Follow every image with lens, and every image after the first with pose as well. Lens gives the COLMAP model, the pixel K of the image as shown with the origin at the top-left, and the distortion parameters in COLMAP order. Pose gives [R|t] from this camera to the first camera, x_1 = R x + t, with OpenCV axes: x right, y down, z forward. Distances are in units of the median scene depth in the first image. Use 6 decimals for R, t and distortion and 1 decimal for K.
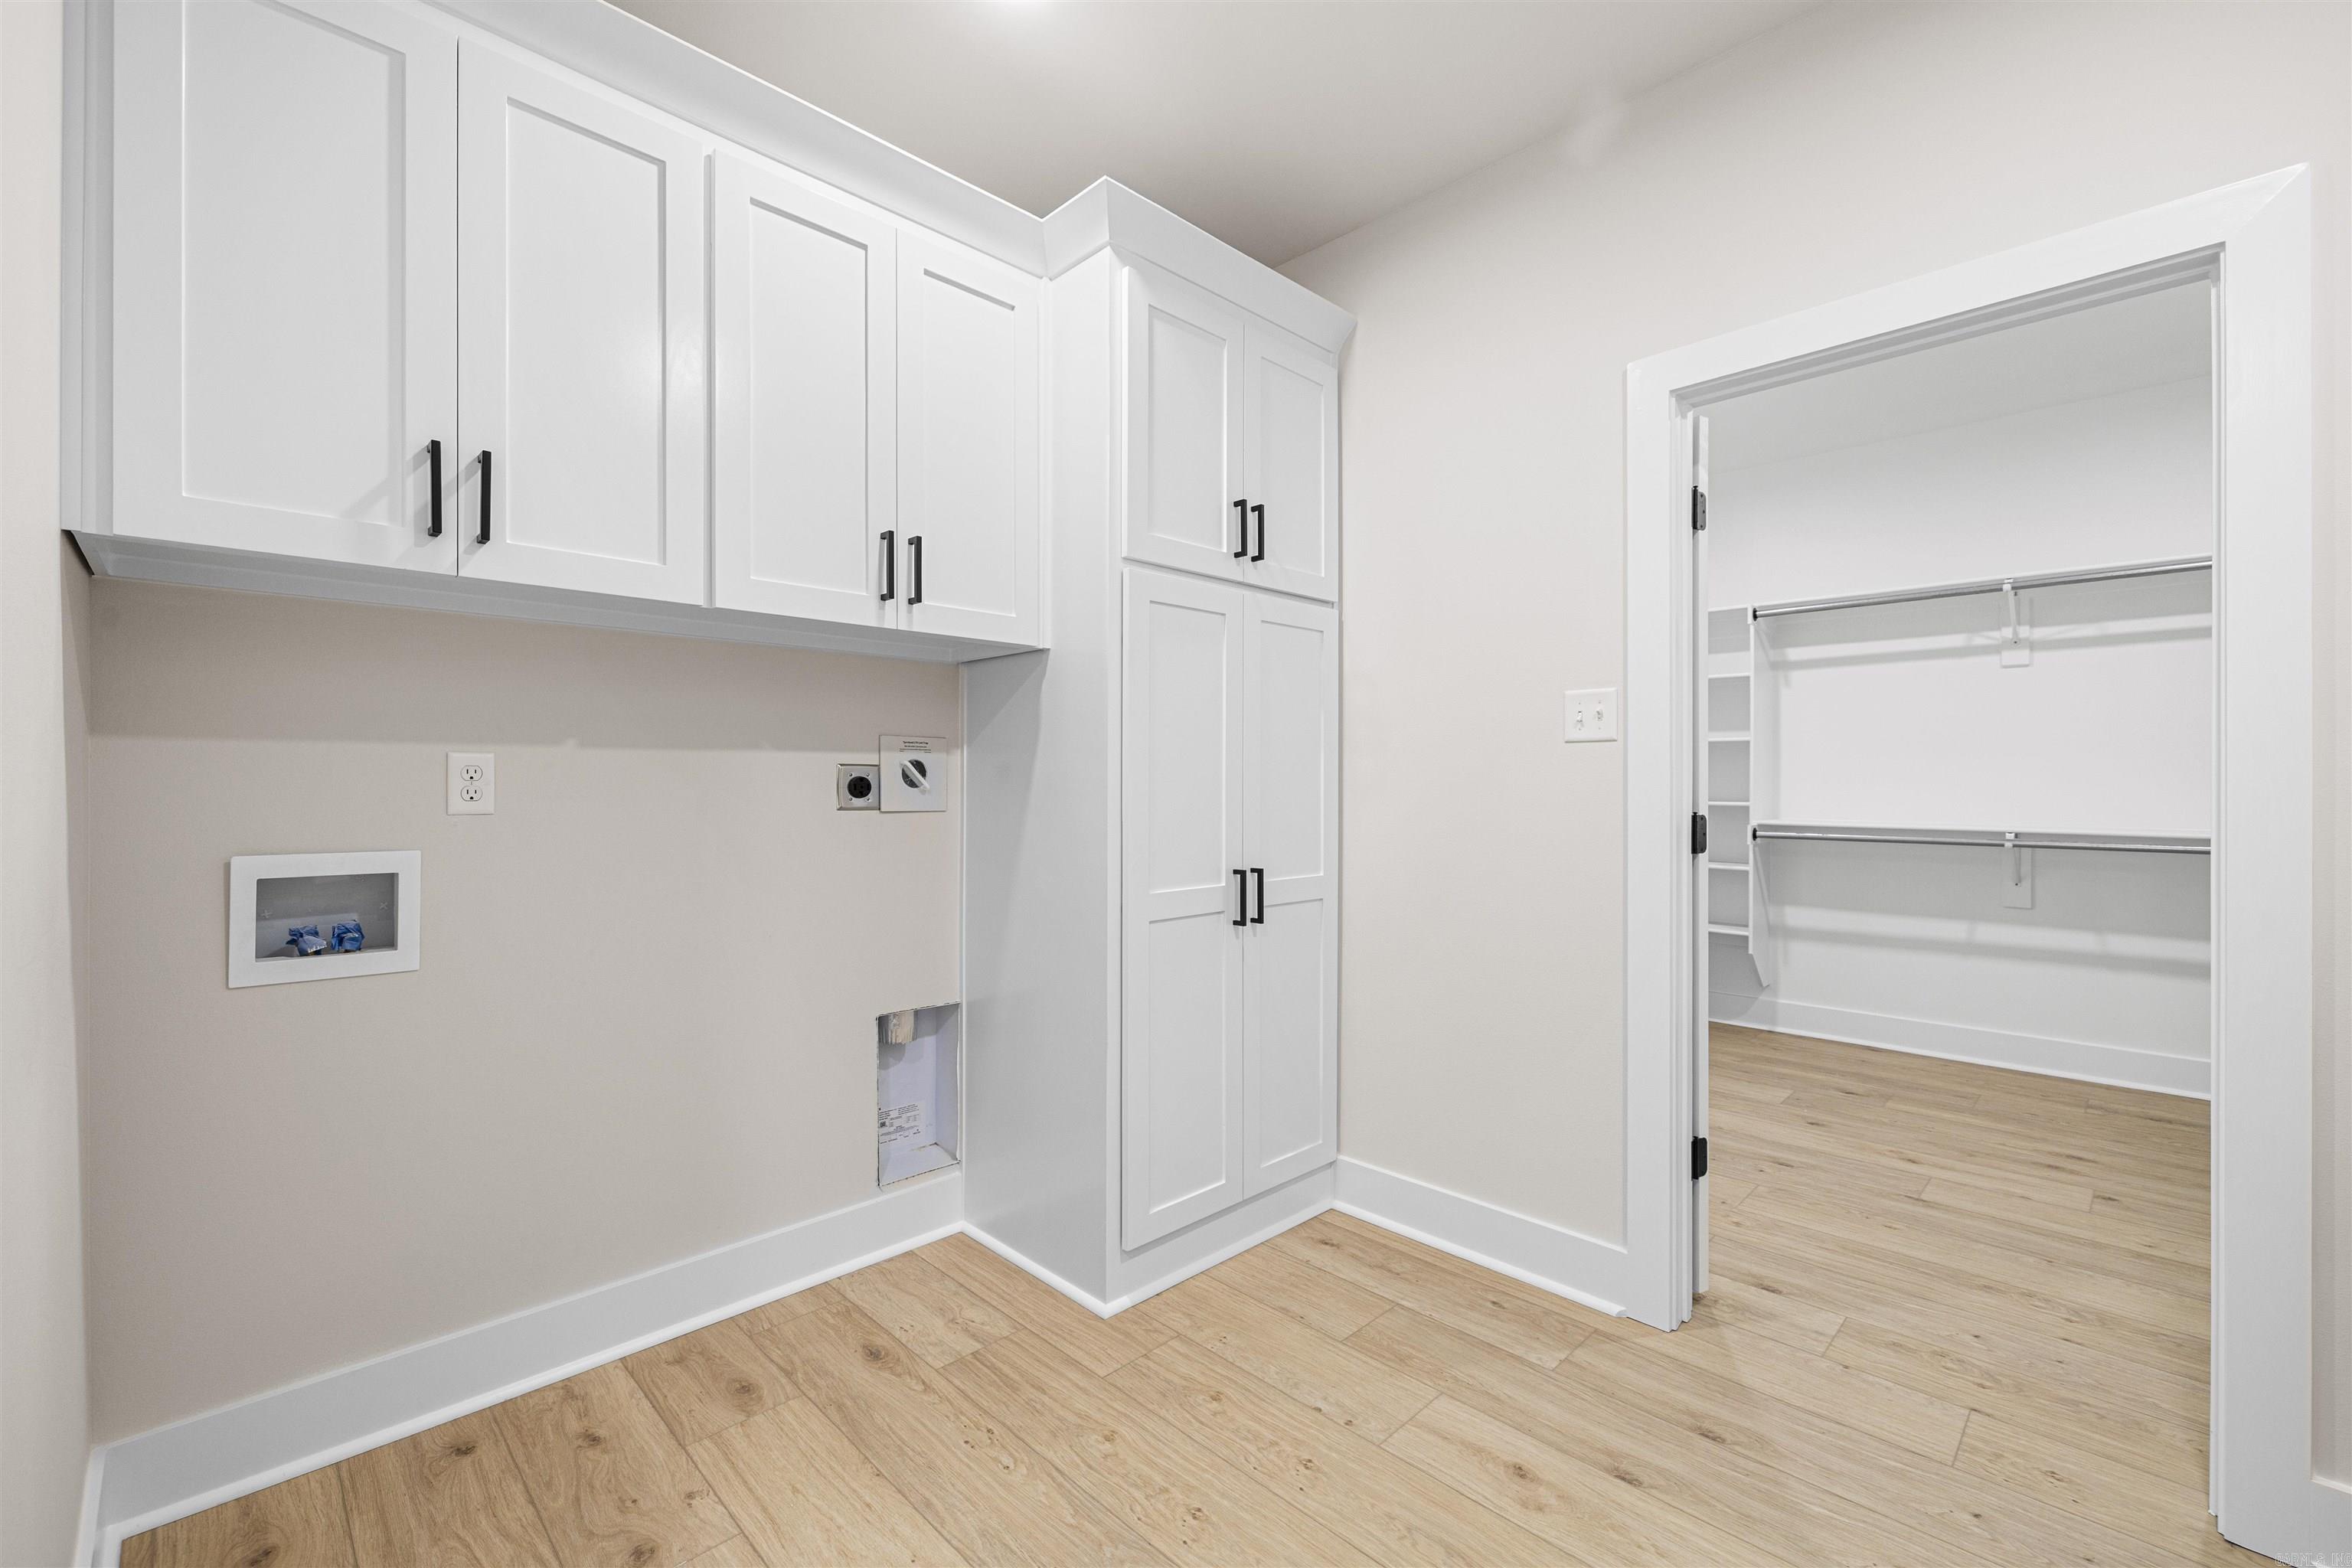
lens RADIAL K [[989.0, 0, 1155.6], [0, 989.0, 782.4], [0, 0, 1]] dist [0.001112, -0.001625]
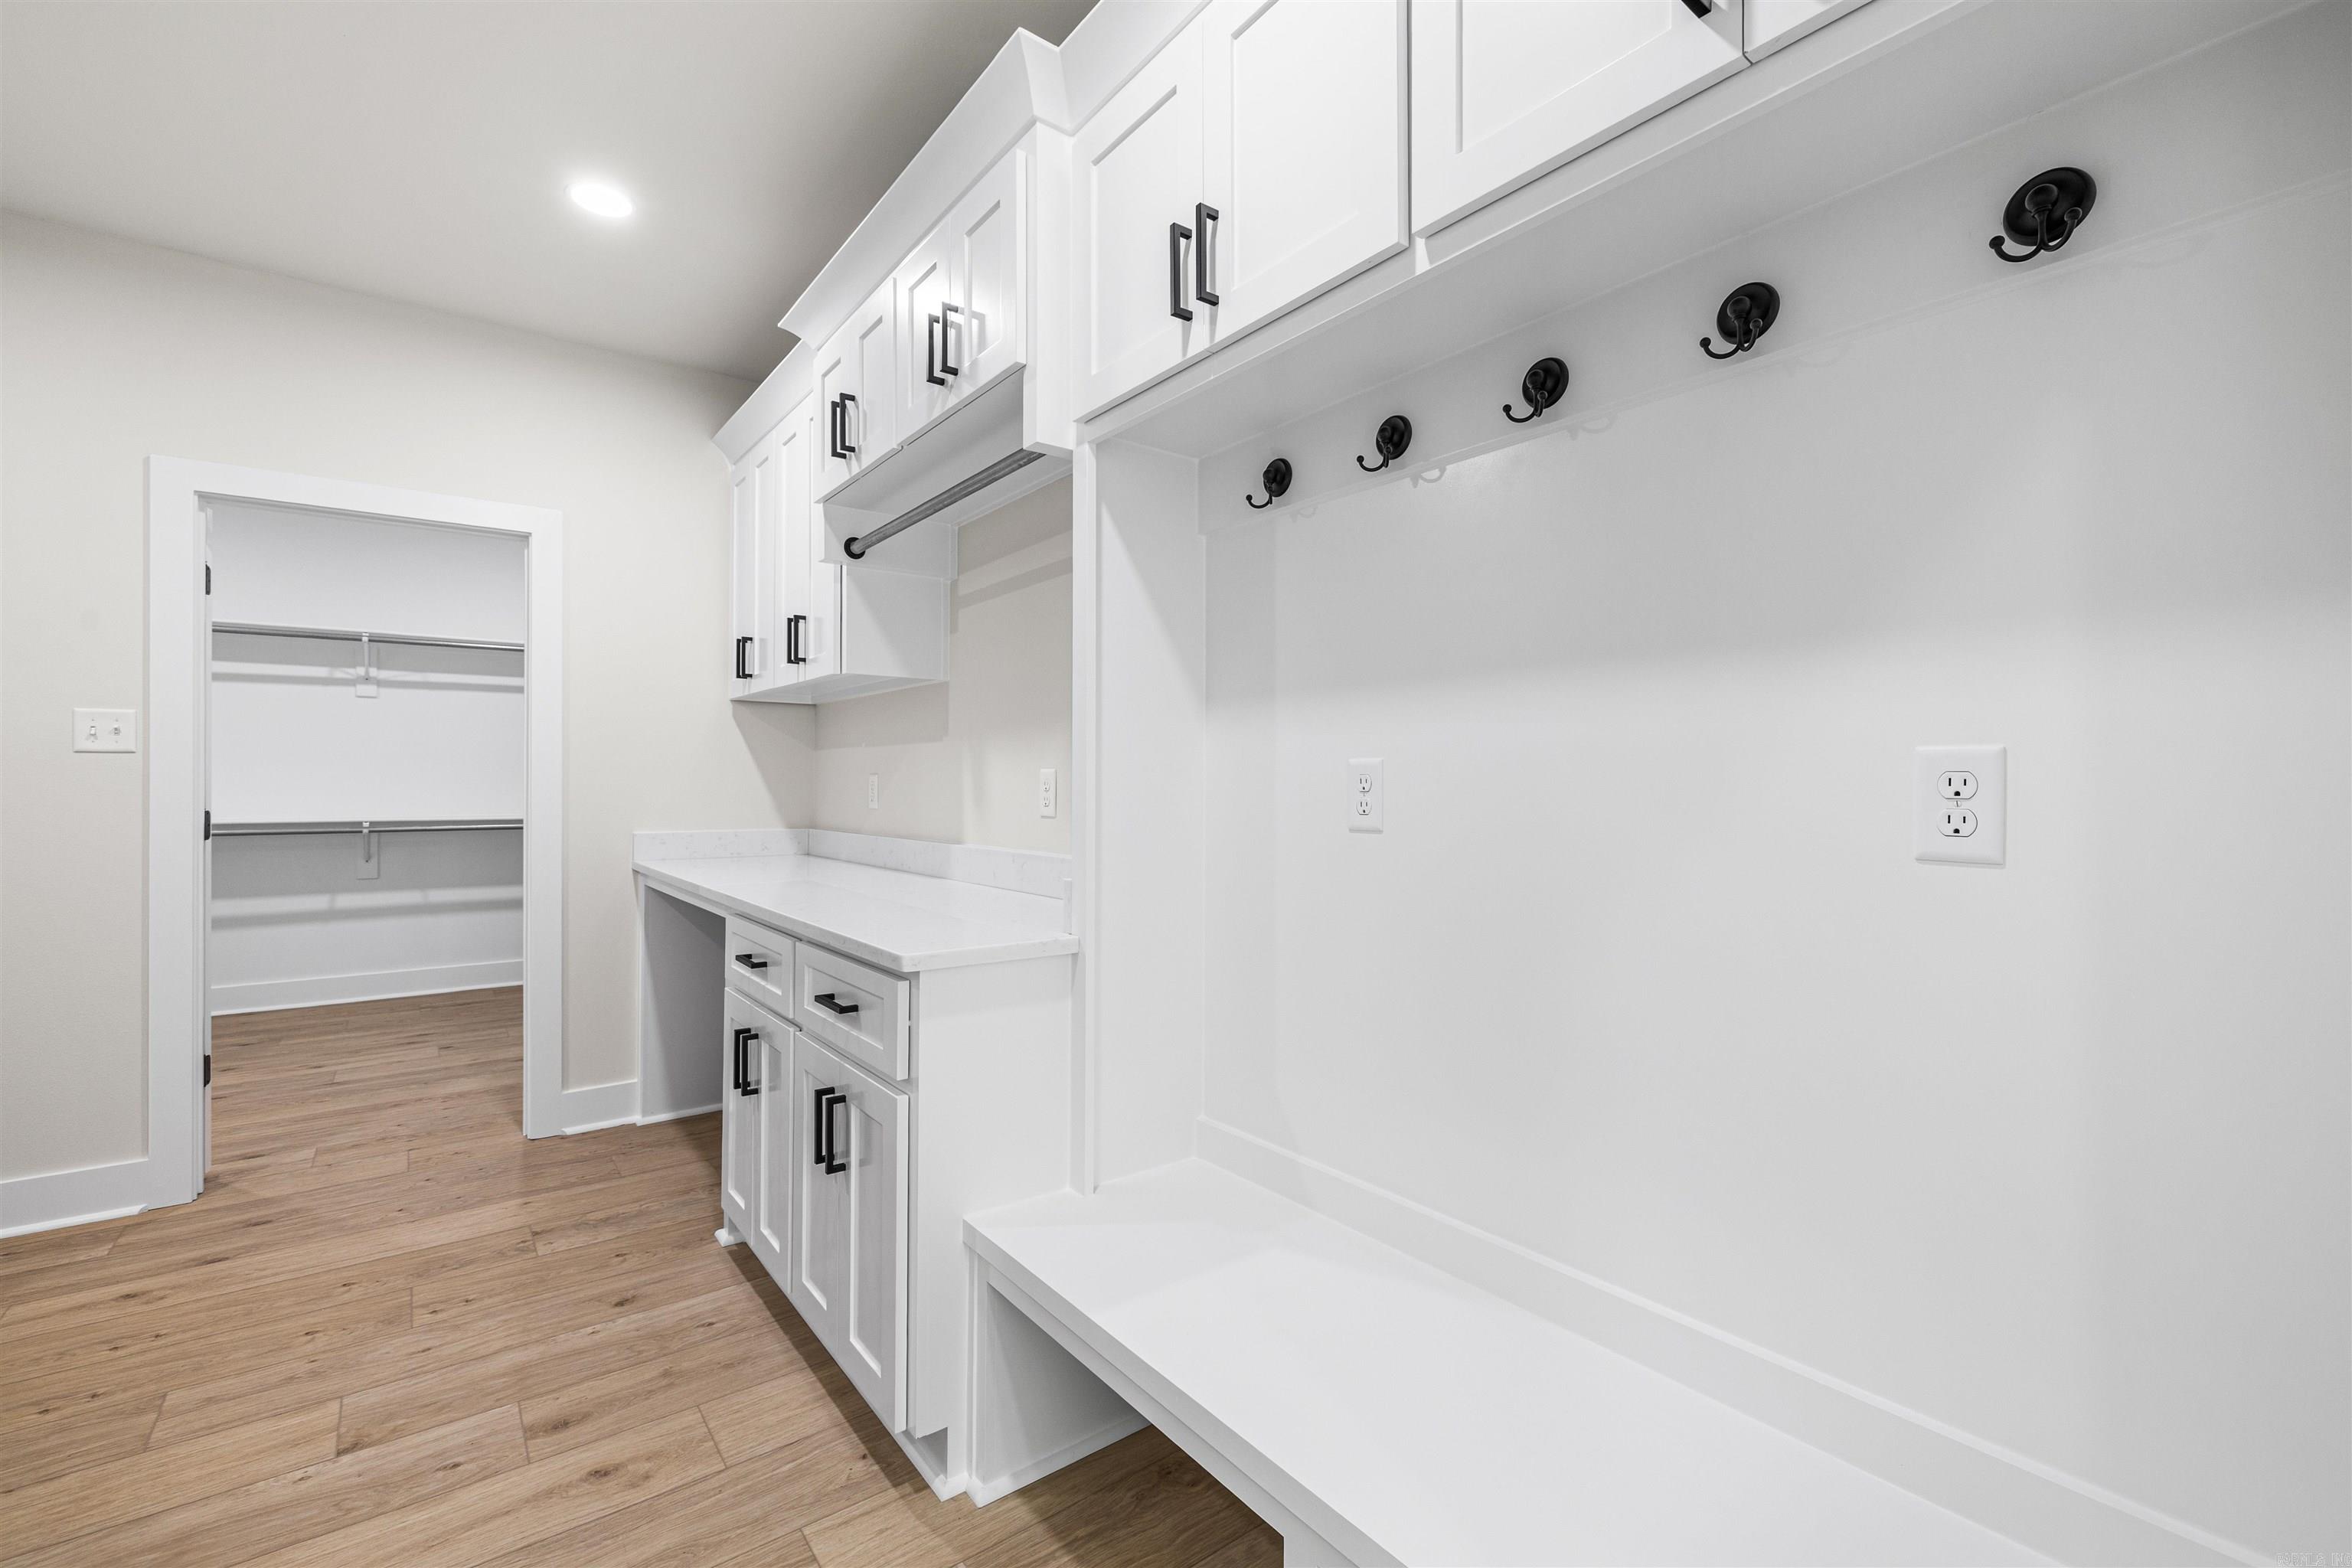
lens RADIAL K [[989.0, 0, 1159.5], [0, 989.0, 783.4], [0, 0, 1]] dist [0.001112, -0.001625]
pose [[0.125654, 0.002709, 0.992070, -0.587357], [-0.003961, 0.999990, -0.002229, -0.005470], [-0.992066, -0.003650, 0.125663, -0.417129]]
